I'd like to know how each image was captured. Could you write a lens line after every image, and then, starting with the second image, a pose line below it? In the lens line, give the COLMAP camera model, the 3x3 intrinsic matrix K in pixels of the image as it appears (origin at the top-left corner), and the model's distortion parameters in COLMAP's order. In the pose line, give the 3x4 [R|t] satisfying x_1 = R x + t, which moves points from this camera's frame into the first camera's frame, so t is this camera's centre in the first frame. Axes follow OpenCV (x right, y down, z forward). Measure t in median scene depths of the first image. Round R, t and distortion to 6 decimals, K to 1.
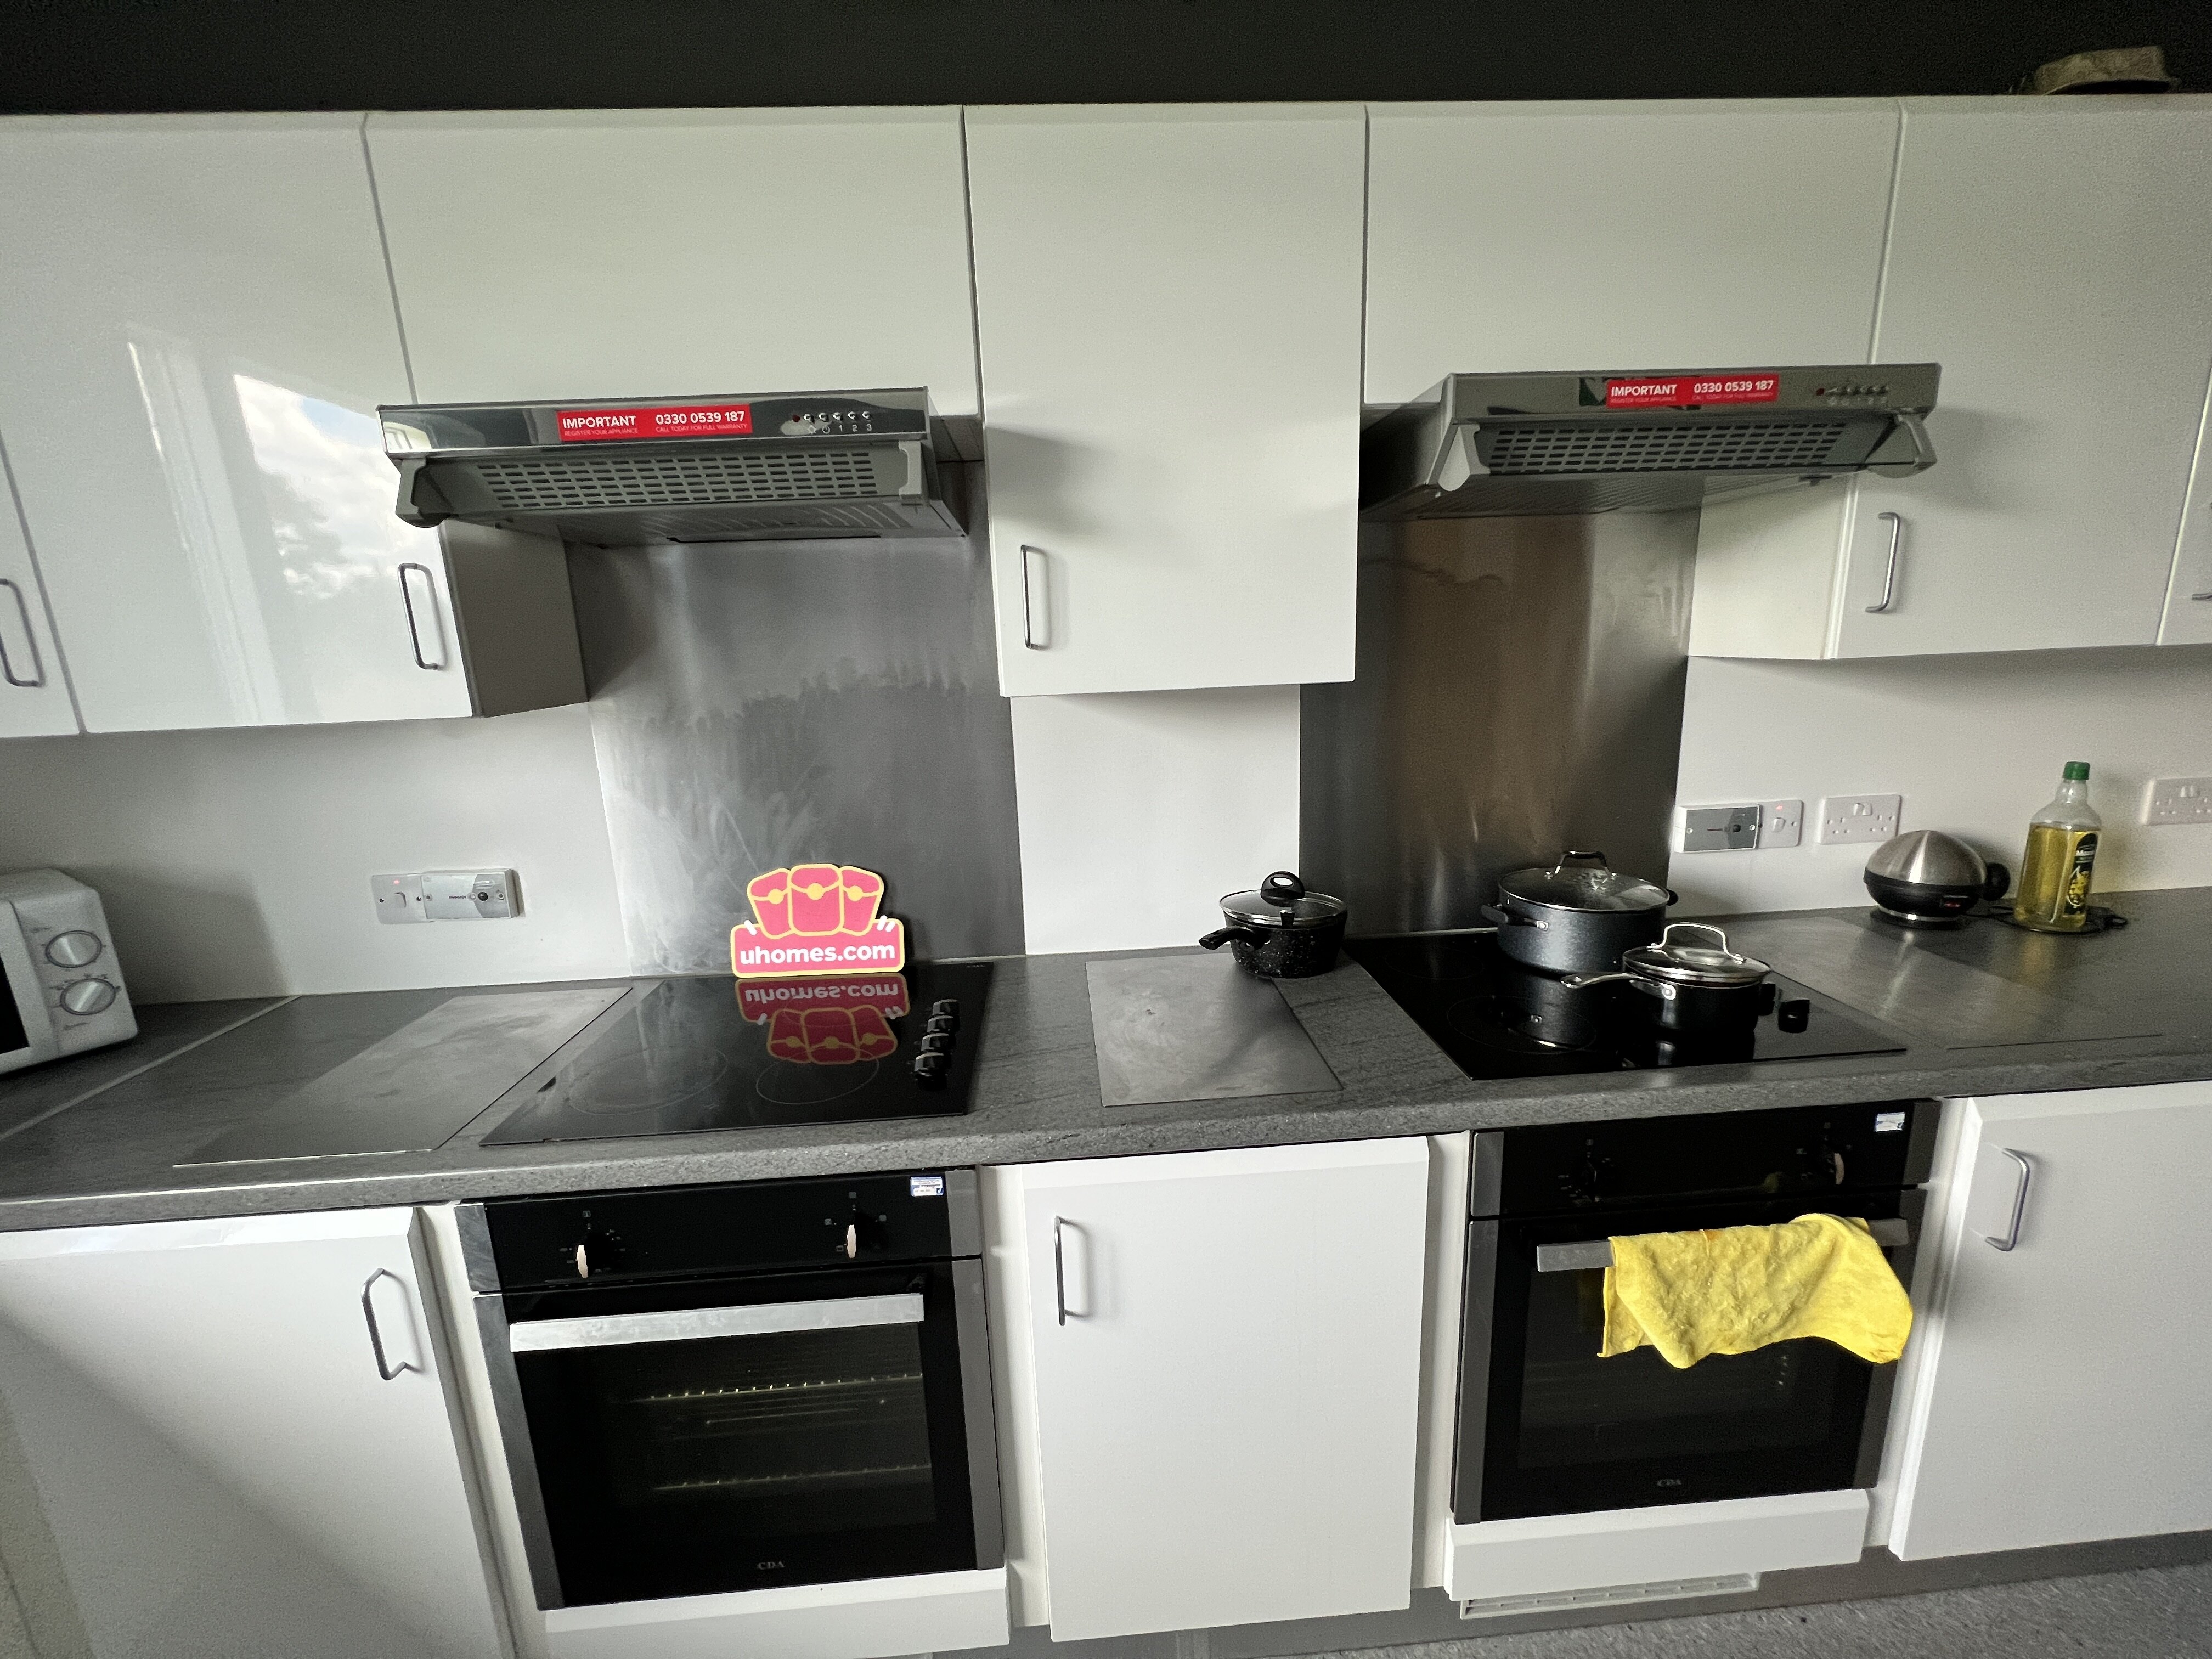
lens RADIAL K [[882.7, 0, 1103.4], [0, 882.7, 829.8], [0, 0, 1]] dist [-0.002005, 0.000002]
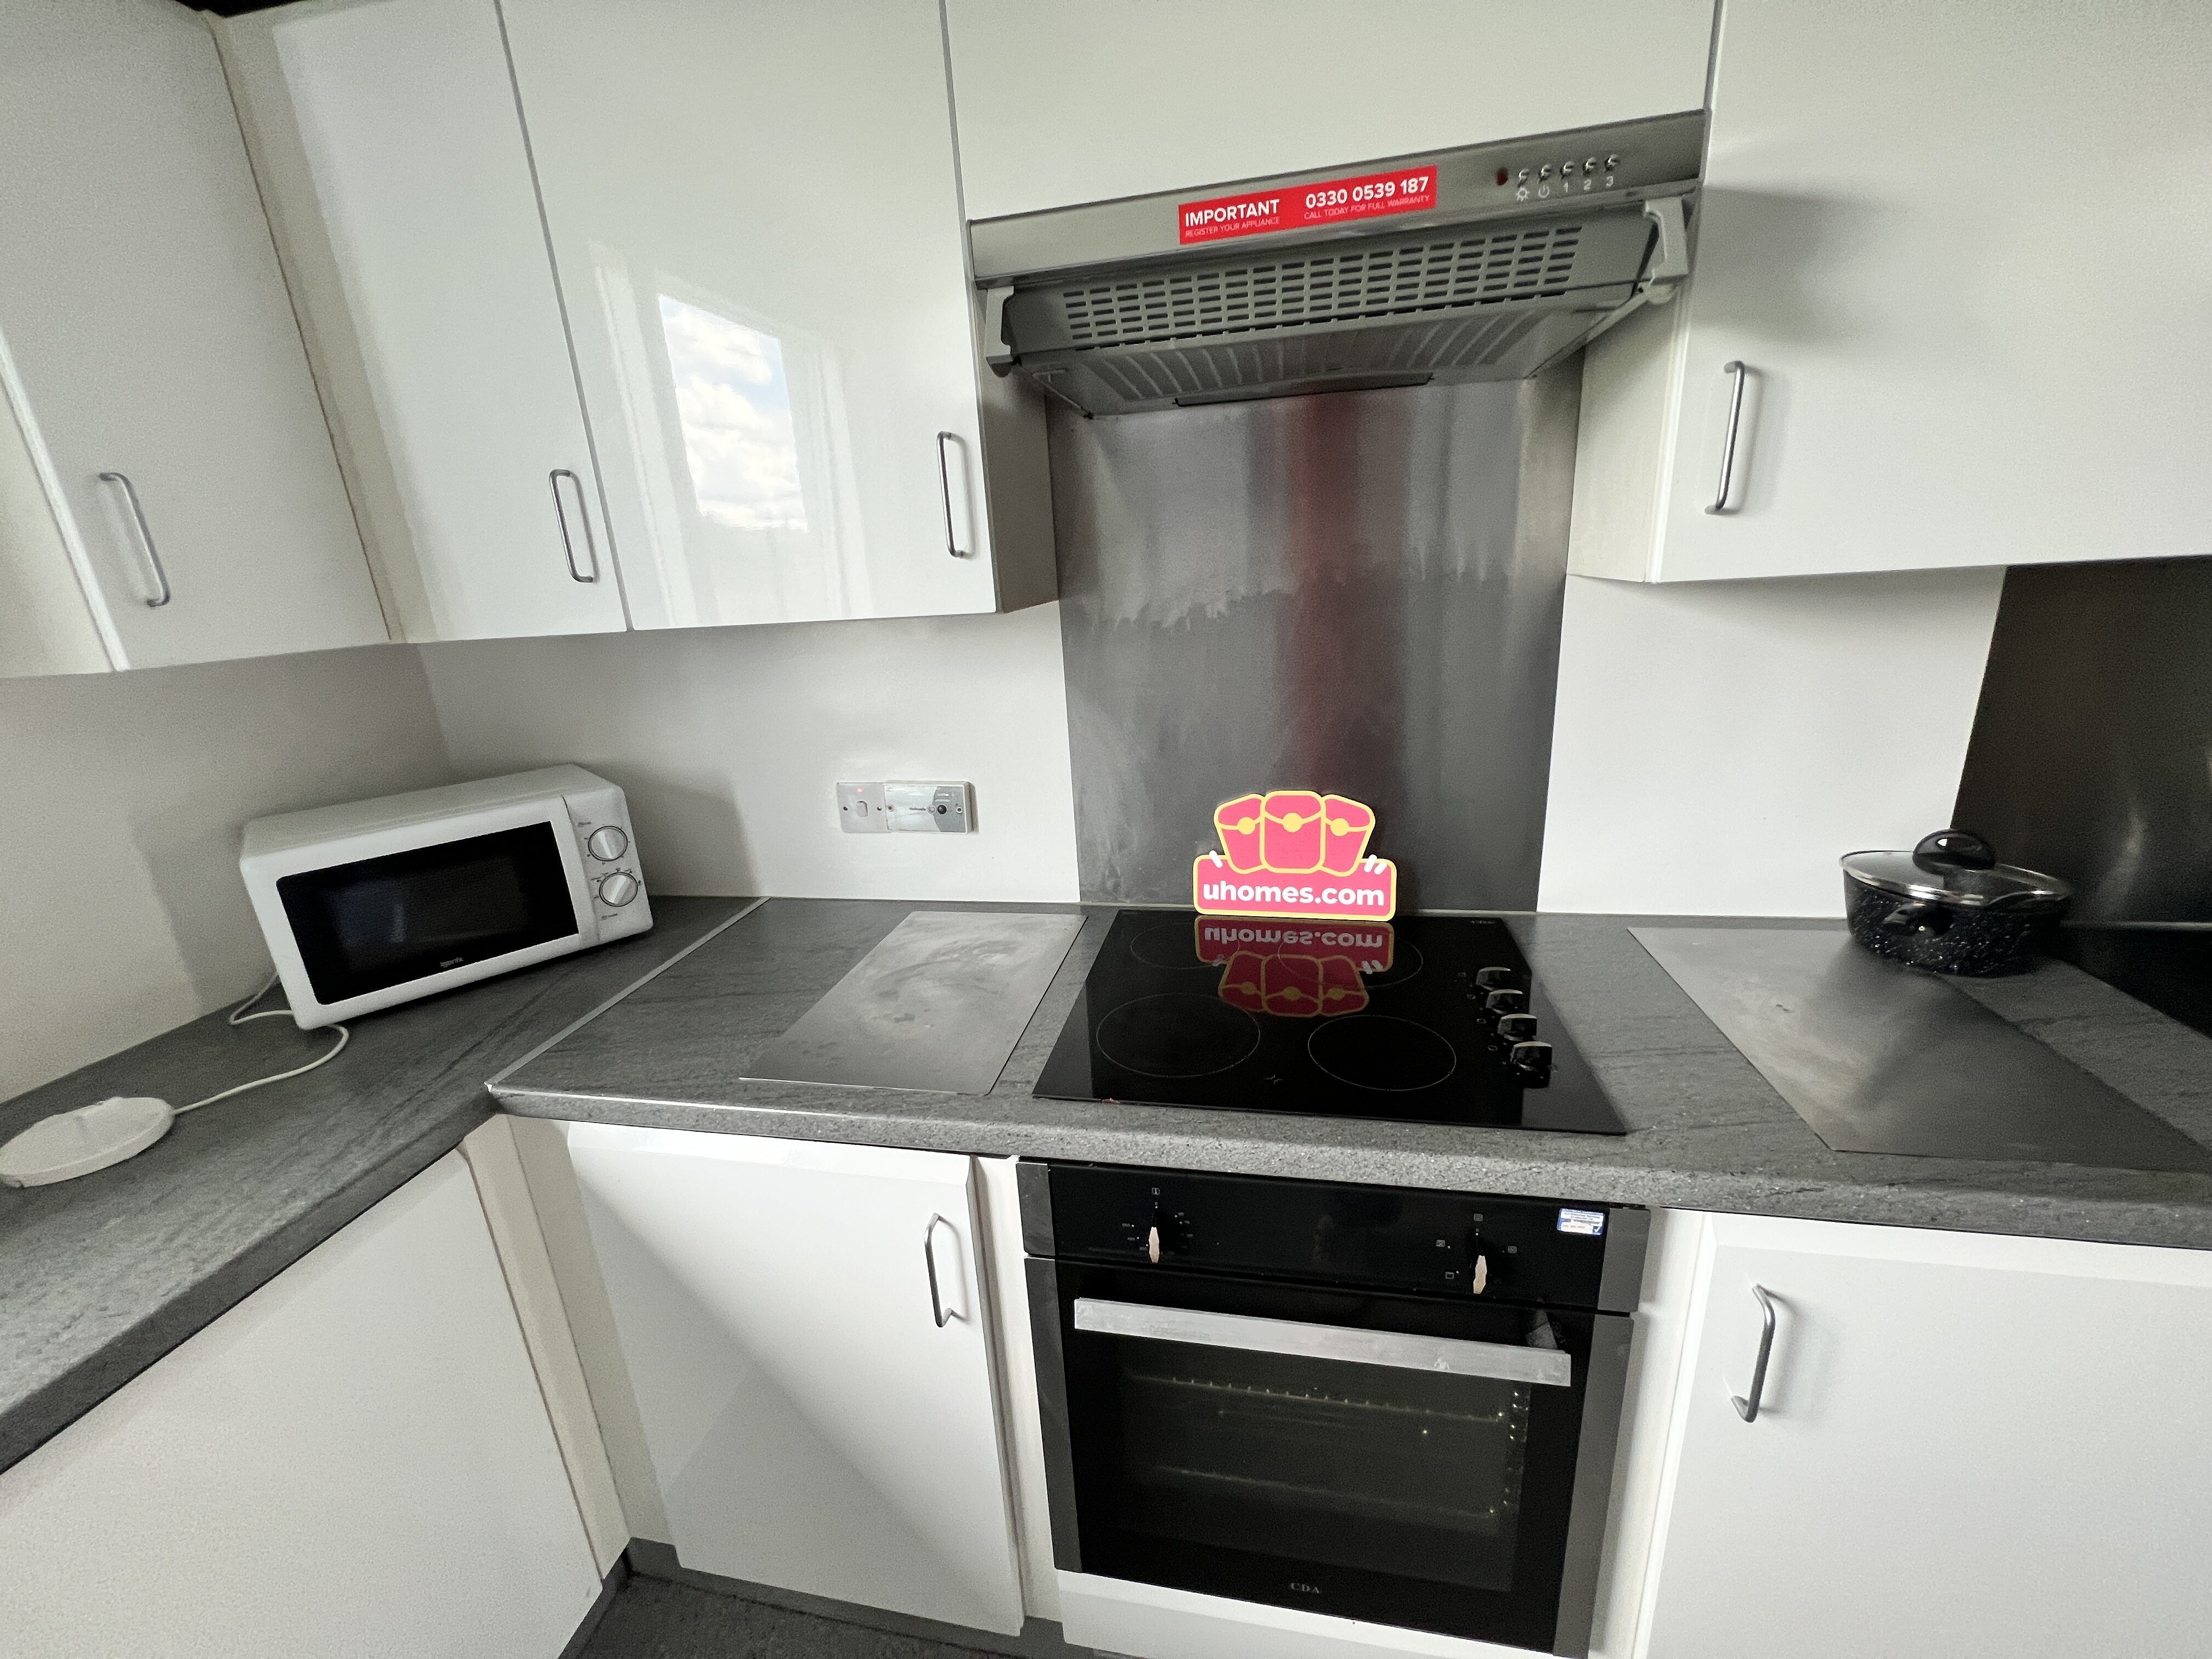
lens RADIAL K [[884.5, 0, 1108.6], [0, 884.5, 831.6], [0, 0, 1]] dist [-0.002171, -0.000111]
pose [[0.968591, 0.055977, -0.242276, -0.329285], [-0.032860, 0.994601, 0.098431, -0.000541], [0.246478, -0.087379, 0.965201, 0.134321]]
